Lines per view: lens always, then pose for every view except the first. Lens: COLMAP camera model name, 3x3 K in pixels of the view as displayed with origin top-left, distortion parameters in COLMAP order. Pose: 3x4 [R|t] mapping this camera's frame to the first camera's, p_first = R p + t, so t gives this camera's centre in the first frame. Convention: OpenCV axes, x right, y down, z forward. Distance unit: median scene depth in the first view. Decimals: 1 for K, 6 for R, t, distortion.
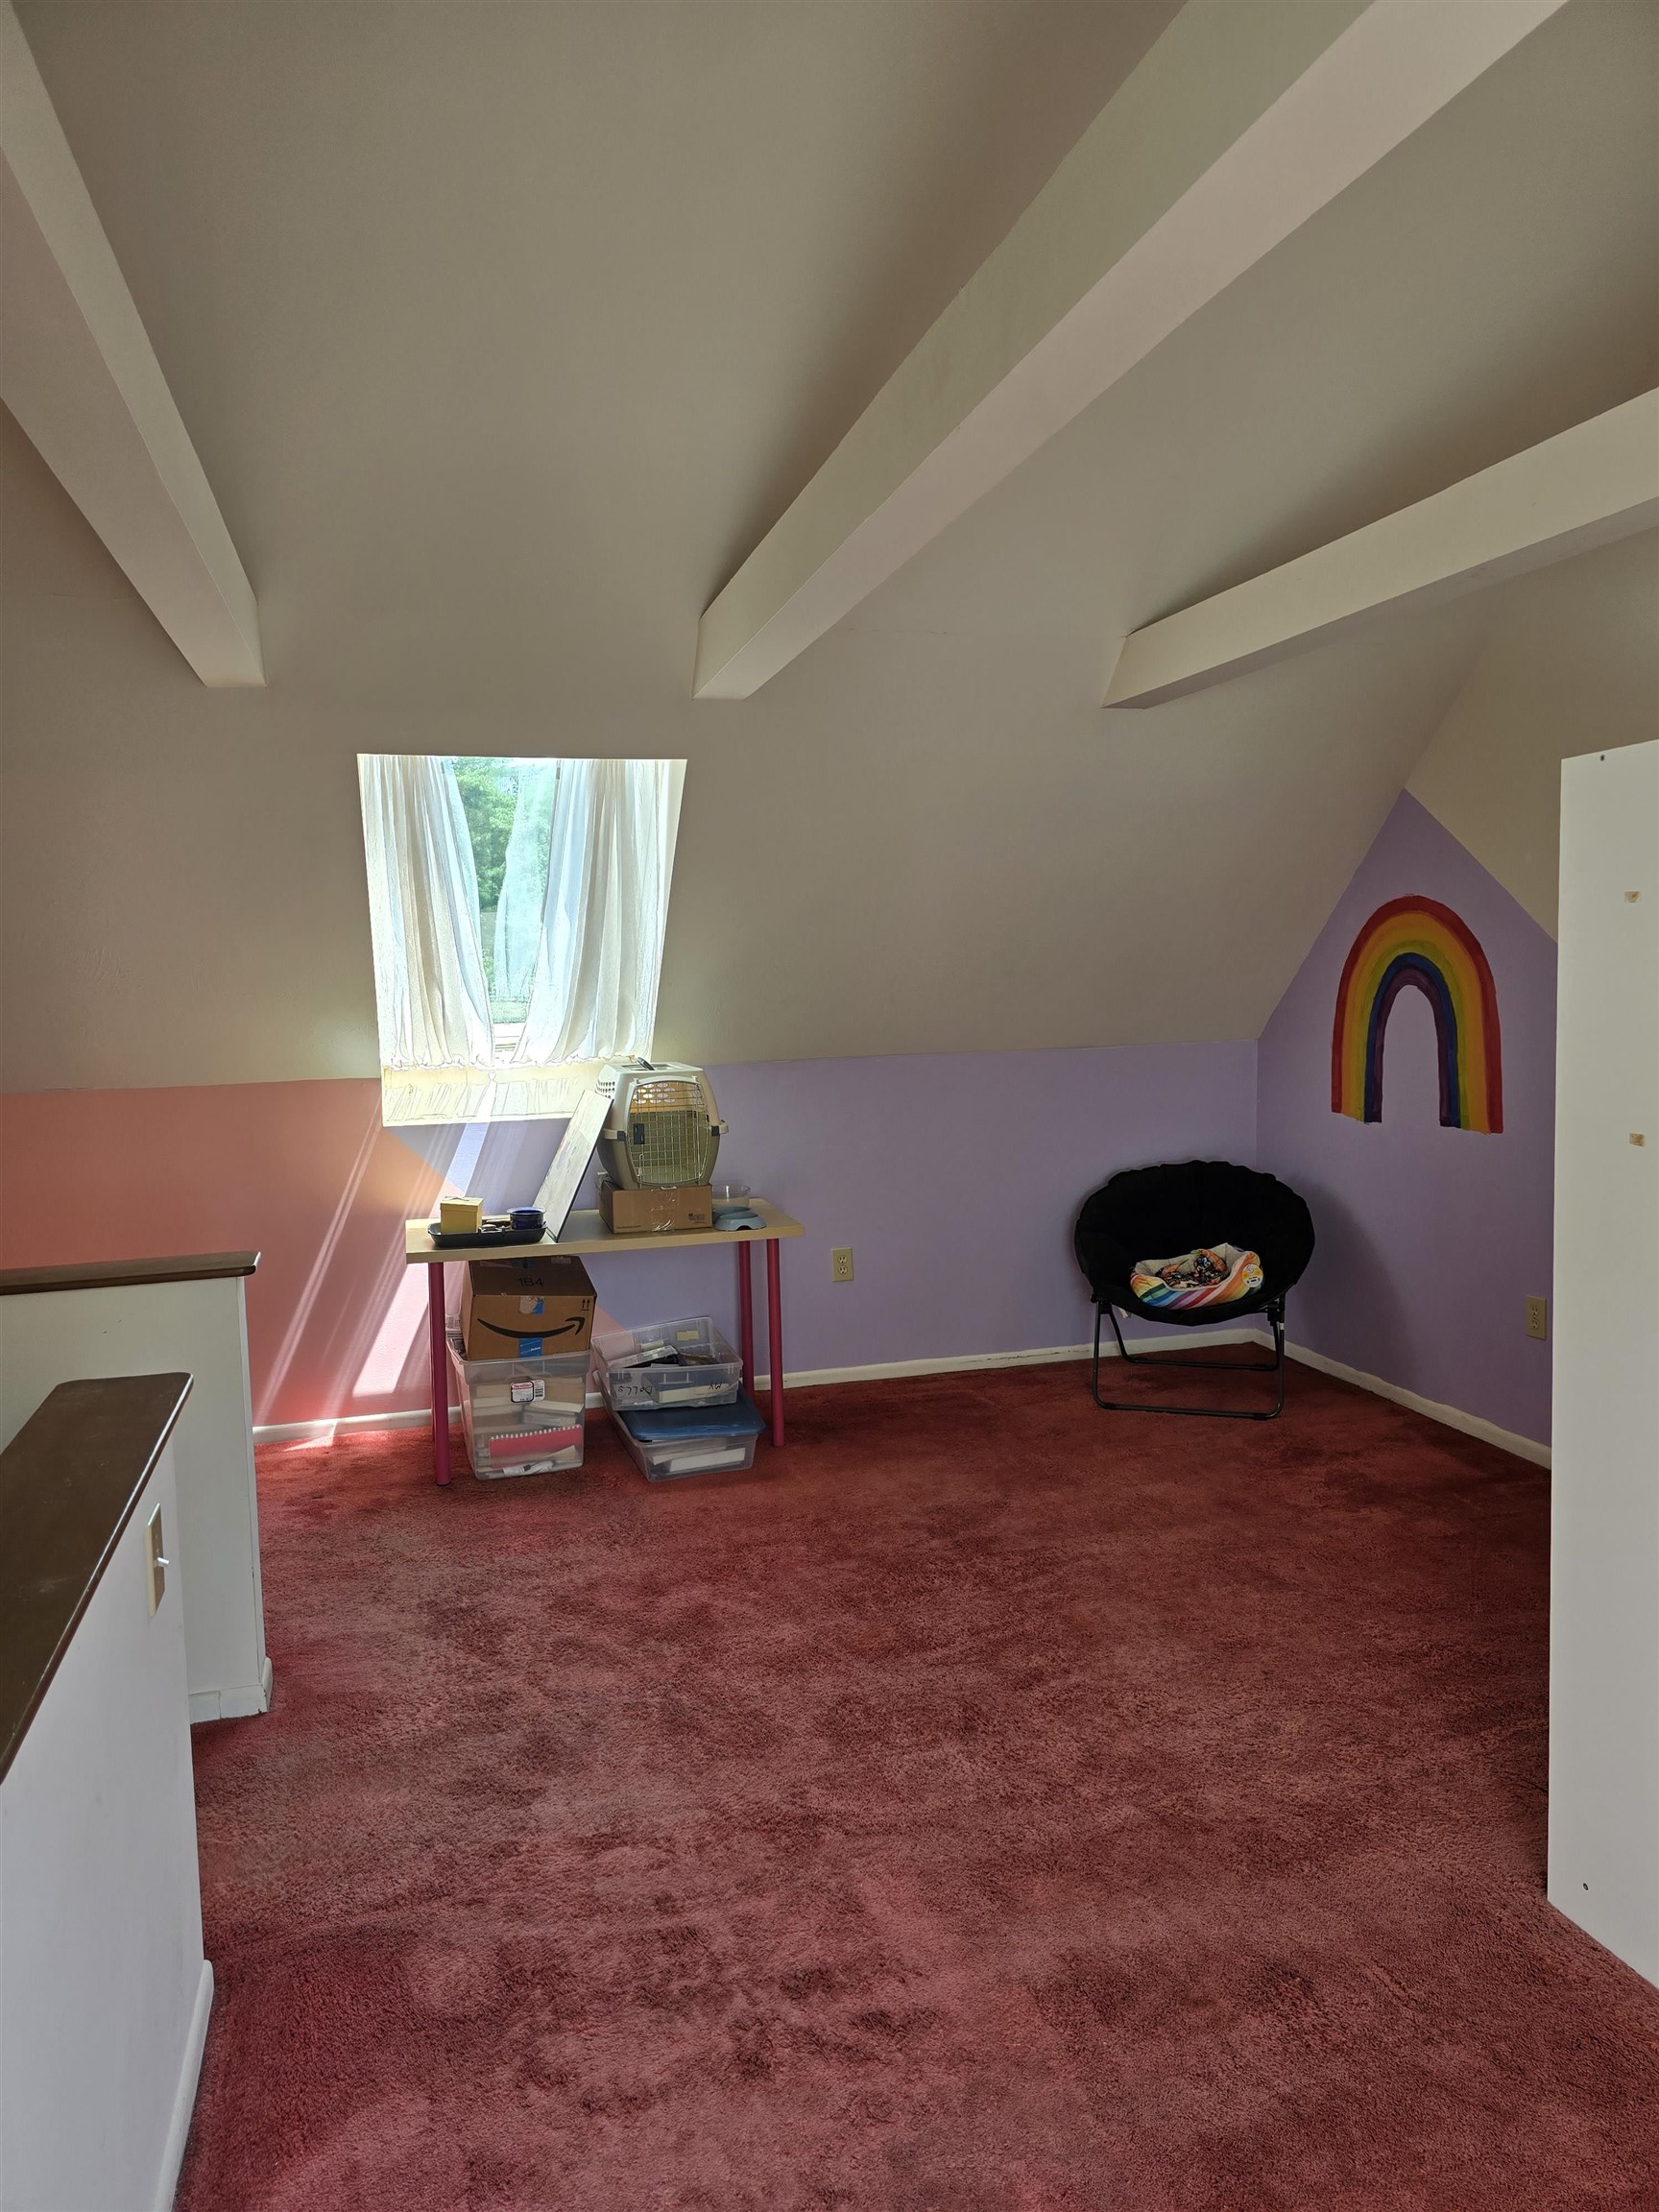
lens RADIAL K [[1472.3, 0, 827.3], [0, 1472.3, 1102.0], [0, 0, 1]] dist [0.072558, -0.075472]
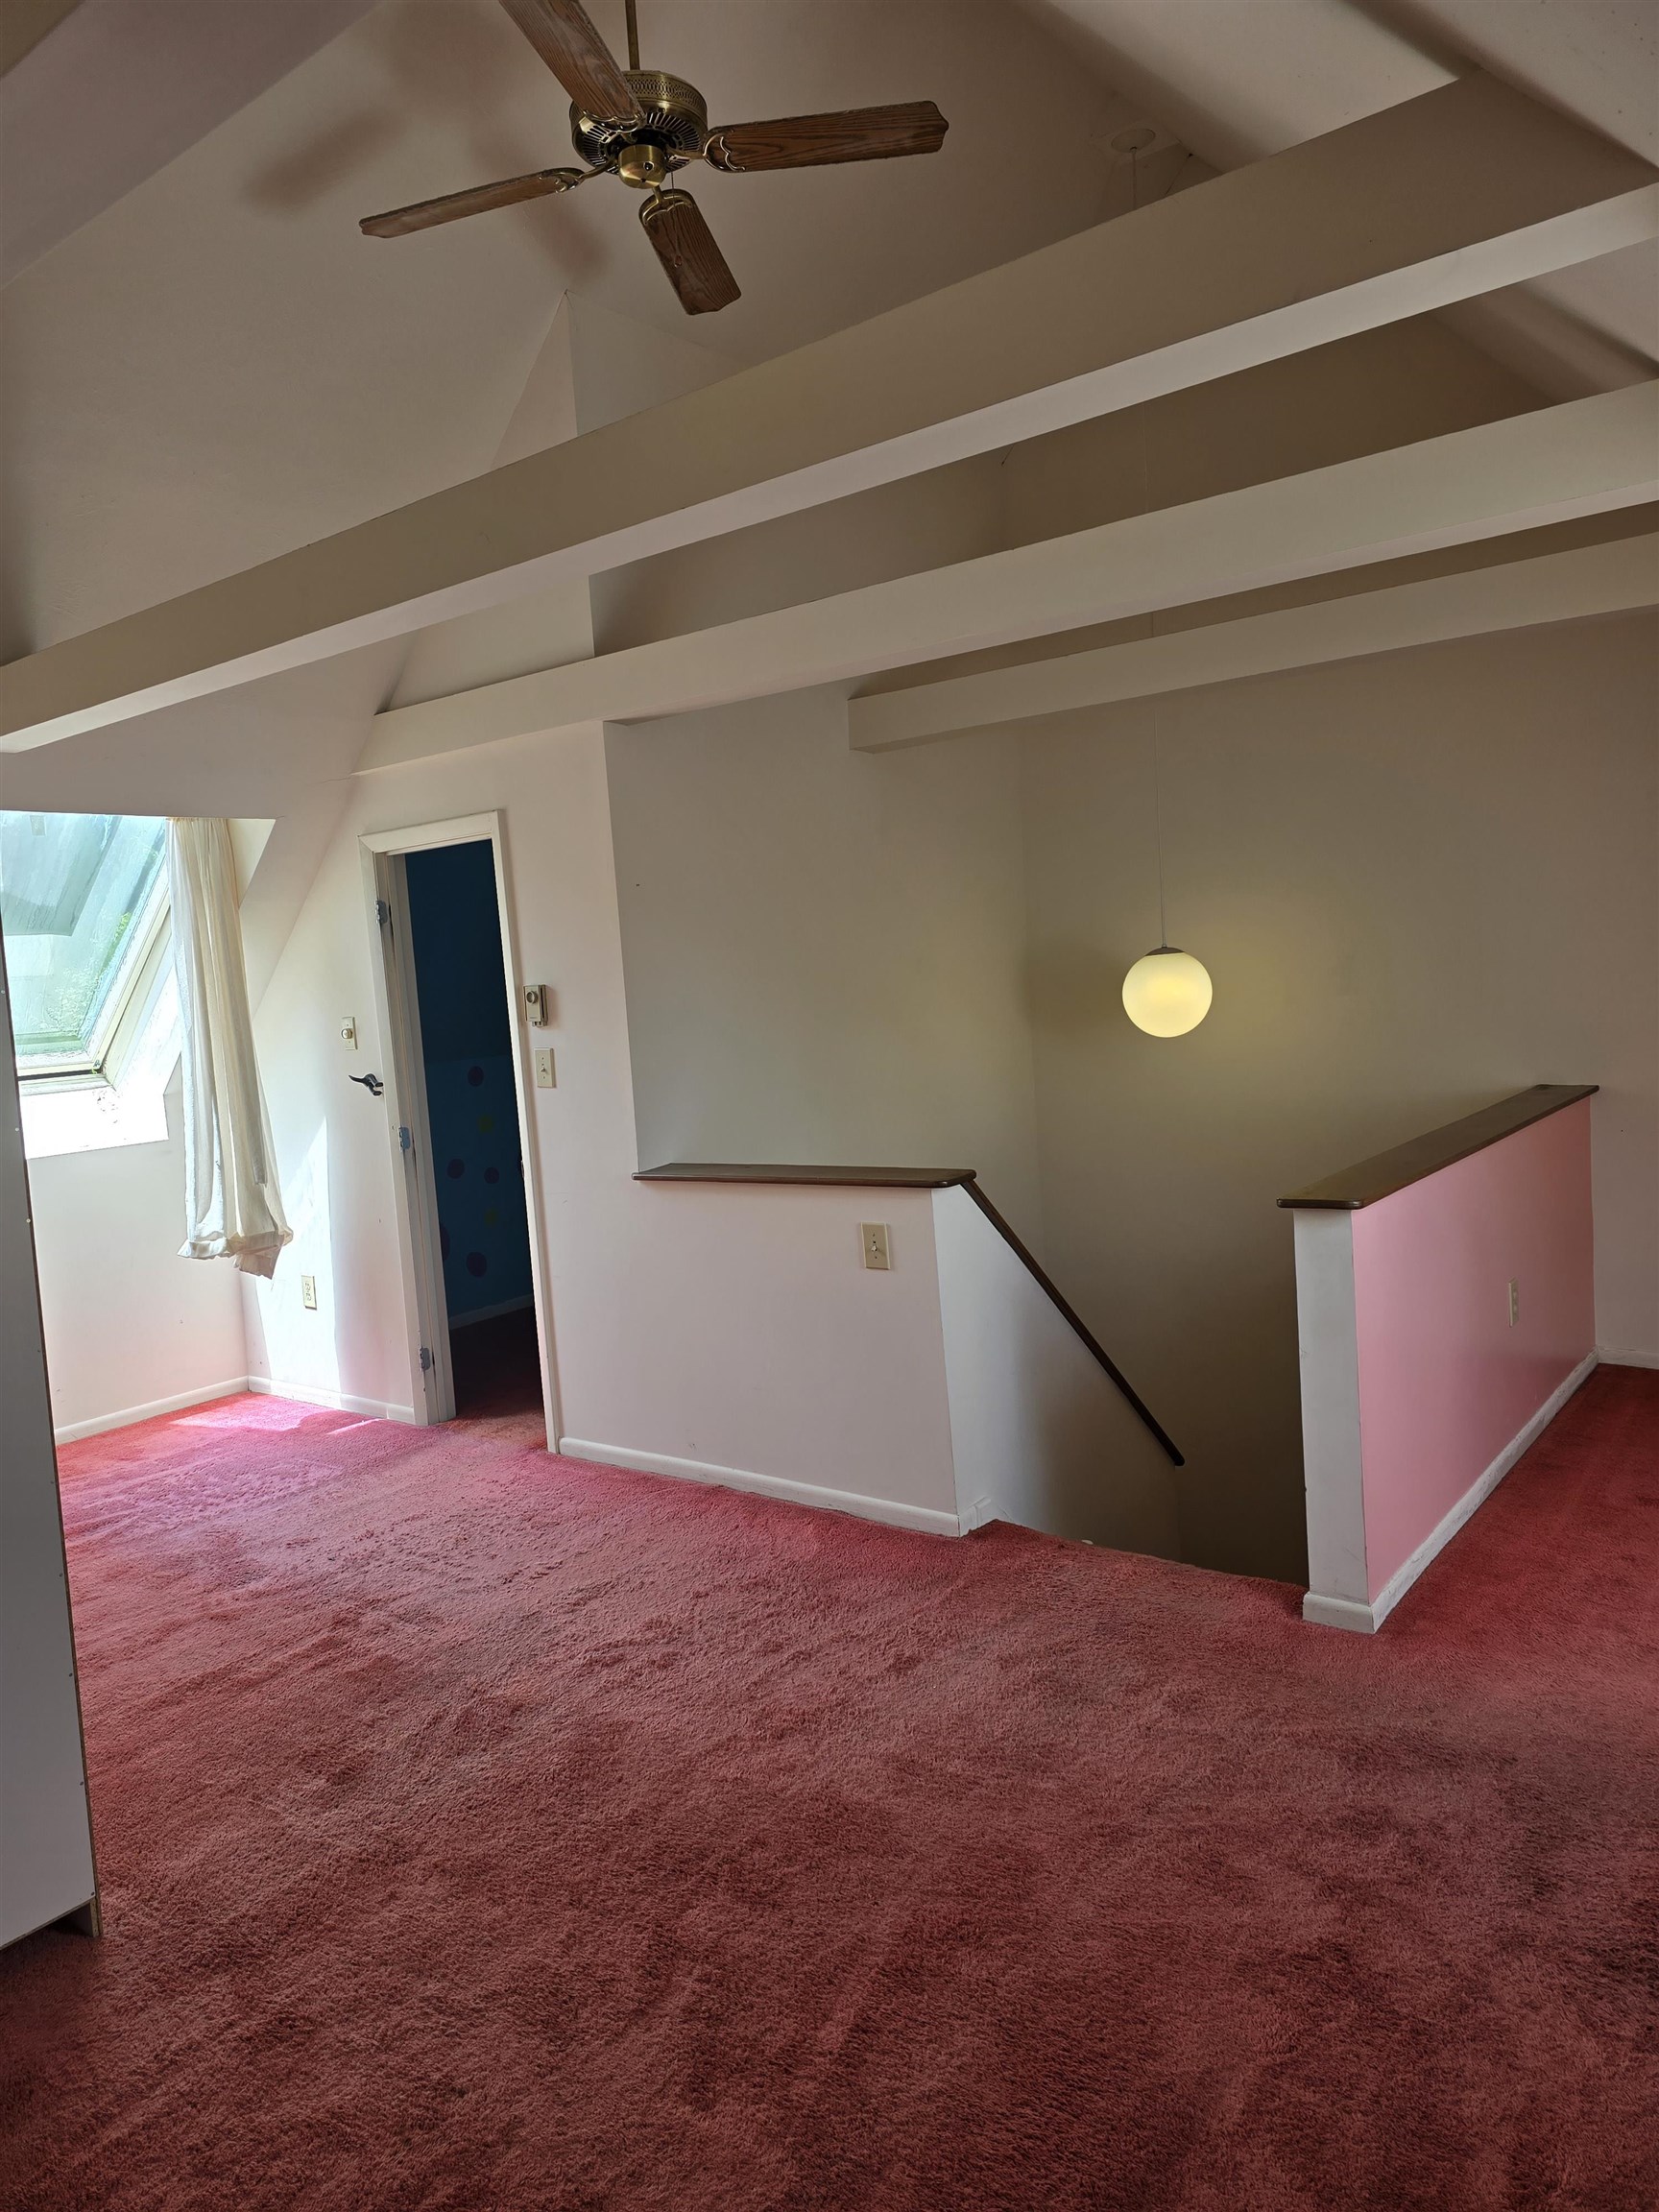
lens RADIAL K [[1472.3, 0, 827.3], [0, 1472.3, 1102.0], [0, 0, 1]] dist [0.072558, -0.075472]
pose [[-0.798272, 0.125931, -0.588984, 0.555685], [0.027944, 0.984588, 0.172642, -0.175239], [0.601648, 0.121356, -0.789489, 1.841627]]
